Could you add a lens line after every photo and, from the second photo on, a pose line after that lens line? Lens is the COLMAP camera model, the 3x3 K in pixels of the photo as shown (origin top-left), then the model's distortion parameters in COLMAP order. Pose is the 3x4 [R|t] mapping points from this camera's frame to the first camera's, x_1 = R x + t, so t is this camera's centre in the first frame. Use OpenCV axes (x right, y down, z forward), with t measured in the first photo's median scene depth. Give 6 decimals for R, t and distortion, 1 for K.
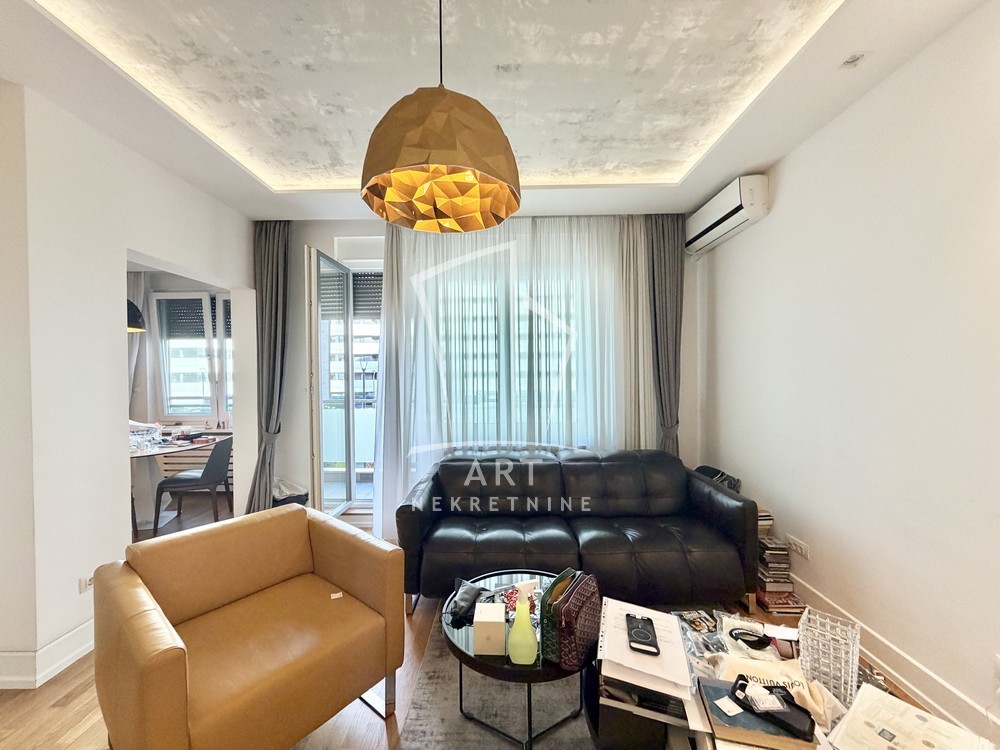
lens RADIAL K [[400.8, 0, 500.0], [0, 400.8, 375.0], [0, 0, 1]] dist [-0.003460, -0.000030]
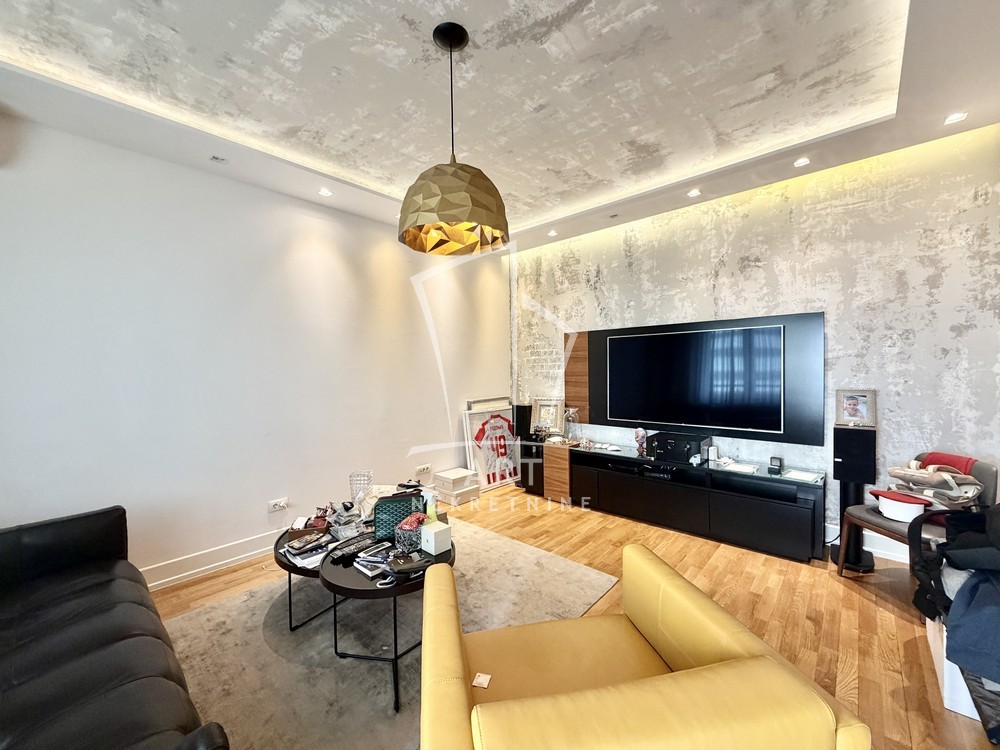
lens RADIAL K [[400.8, 0, 500.0], [0, 400.8, 375.0], [0, 0, 1]] dist [-0.003460, -0.000030]
pose [[-0.764865, 0.016101, 0.643989, -0.686893], [0.037068, 0.999131, 0.019046, 0.024330], [-0.643123, 0.038439, -0.764798, 1.169365]]
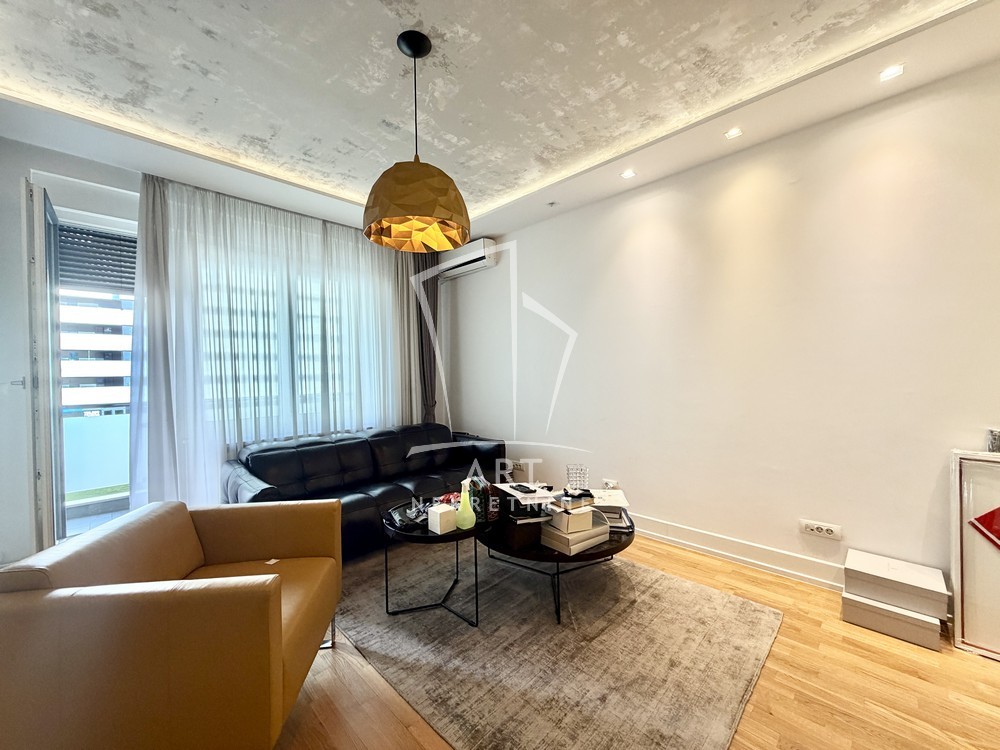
lens RADIAL K [[400.8, 0, 500.0], [0, 400.8, 375.0], [0, 0, 1]] dist [-0.003460, -0.000030]
pose [[0.682193, -0.007743, 0.731131, -0.598043], [0.016224, 0.999858, -0.004548, 0.056903], [-0.730992, 0.014964, 0.682222, -0.128030]]
